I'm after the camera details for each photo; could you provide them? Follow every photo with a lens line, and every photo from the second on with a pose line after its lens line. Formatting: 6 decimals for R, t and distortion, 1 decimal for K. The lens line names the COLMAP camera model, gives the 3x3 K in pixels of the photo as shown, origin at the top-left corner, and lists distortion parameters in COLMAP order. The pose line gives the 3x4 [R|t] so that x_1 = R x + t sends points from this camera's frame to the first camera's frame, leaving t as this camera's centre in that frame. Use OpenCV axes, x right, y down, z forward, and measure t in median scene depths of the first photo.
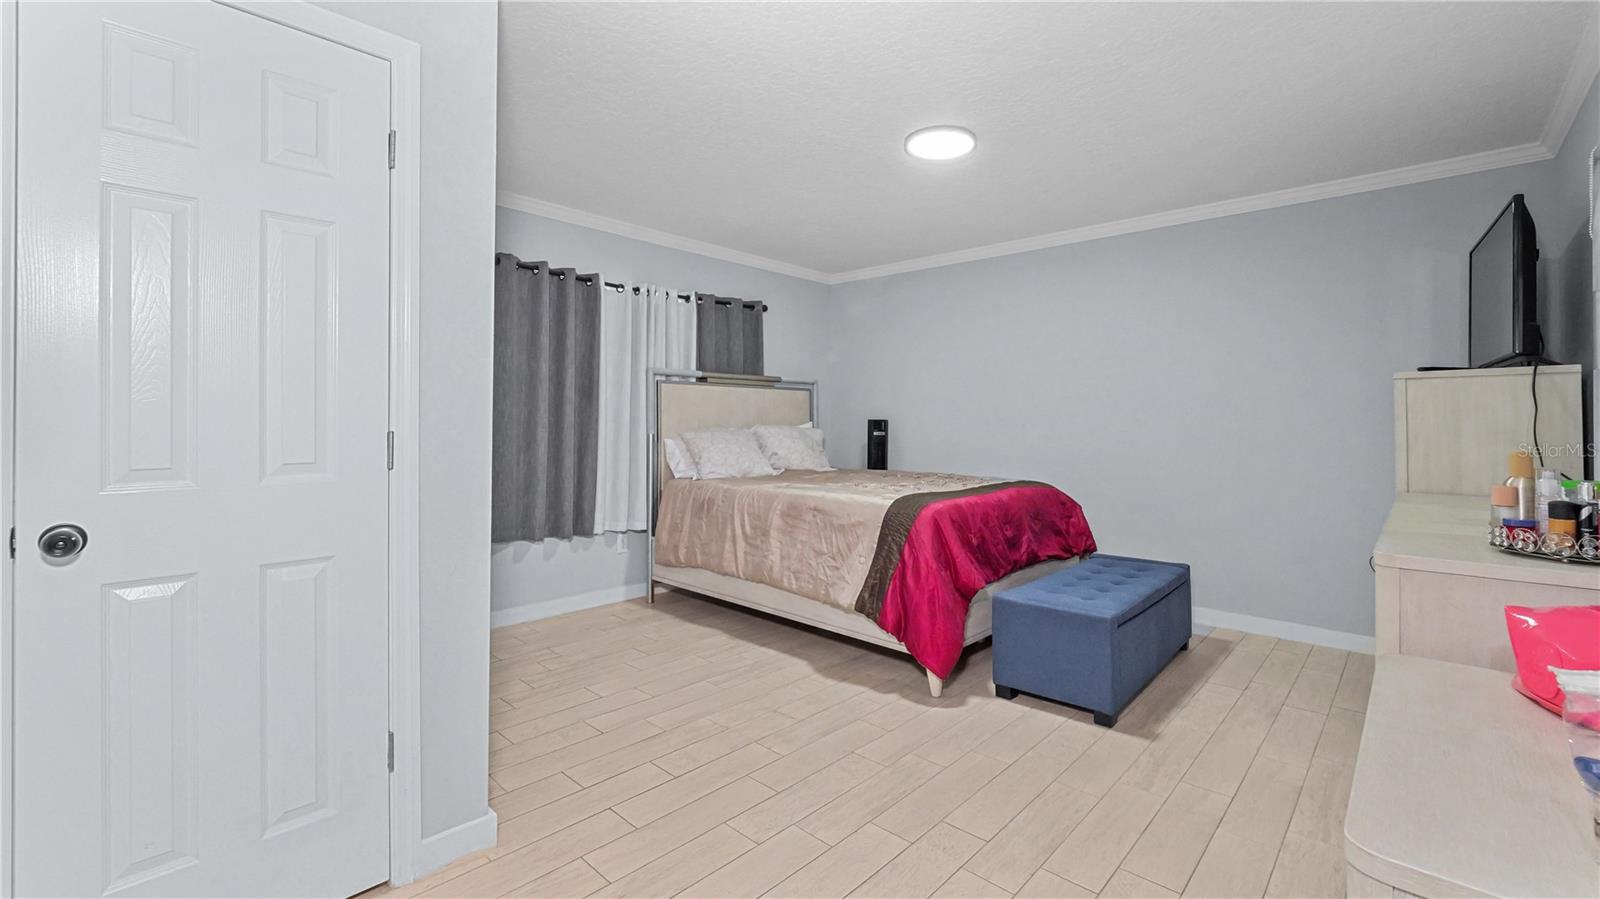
lens RADIAL K [[665.3, 0, 798.3], [0, 665.3, 440.4], [0, 0, 1]] dist [-0.016289, 0.005754]
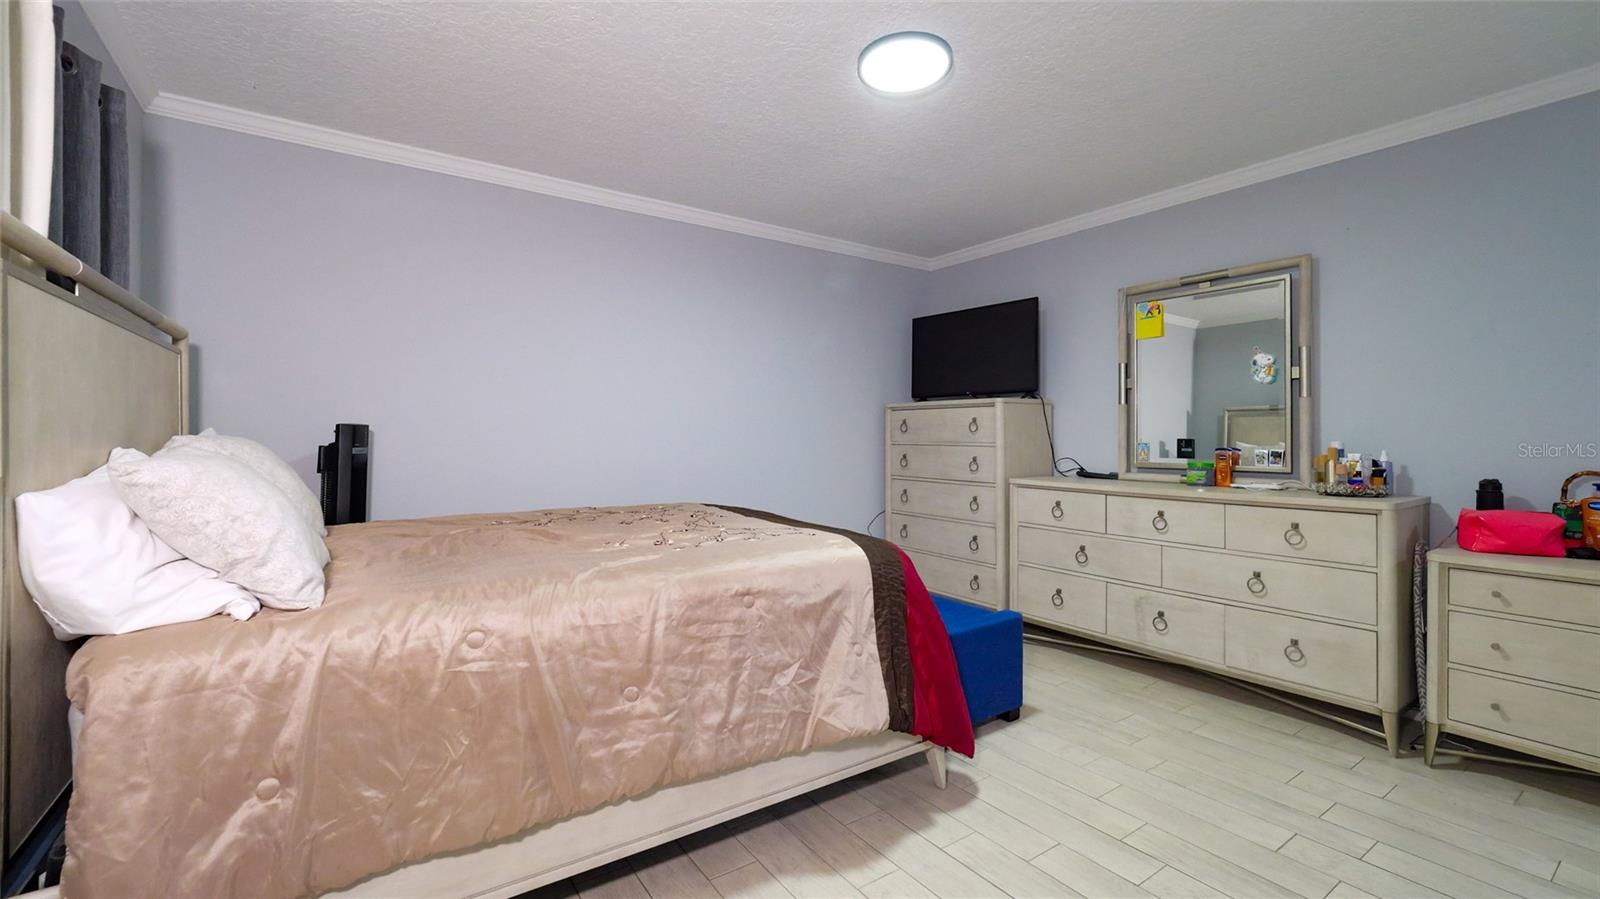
lens RADIAL K [[665.3, 0, 798.3], [0, 665.3, 440.4], [0, 0, 1]] dist [-0.016289, 0.005754]
pose [[0.201669, -0.006278, 0.979434, -0.410006], [0.018692, 0.999822, 0.002560, -0.017745], [-0.979275, 0.017791, 0.201750, 0.705490]]
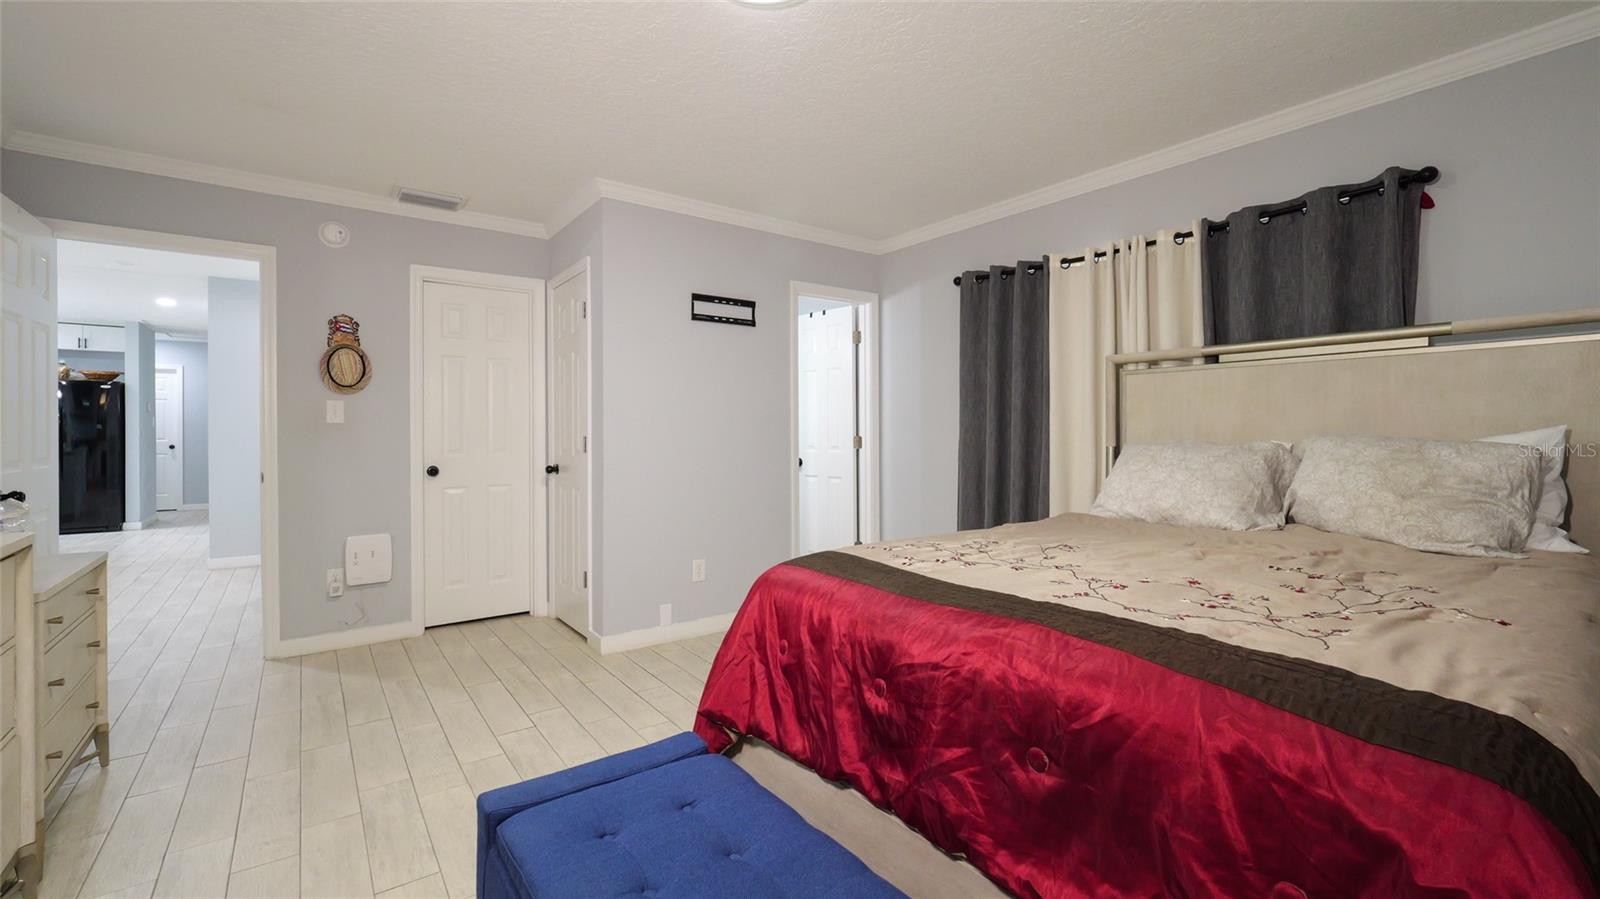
lens RADIAL K [[665.3, 0, 798.3], [0, 665.3, 440.4], [0, 0, 1]] dist [-0.016289, 0.005754]
pose [[-0.163917, 0.010563, -0.986418, 0.586528], [-0.005531, 0.999917, 0.011626, -0.024693], [0.986459, 0.007361, -0.163845, 0.819701]]
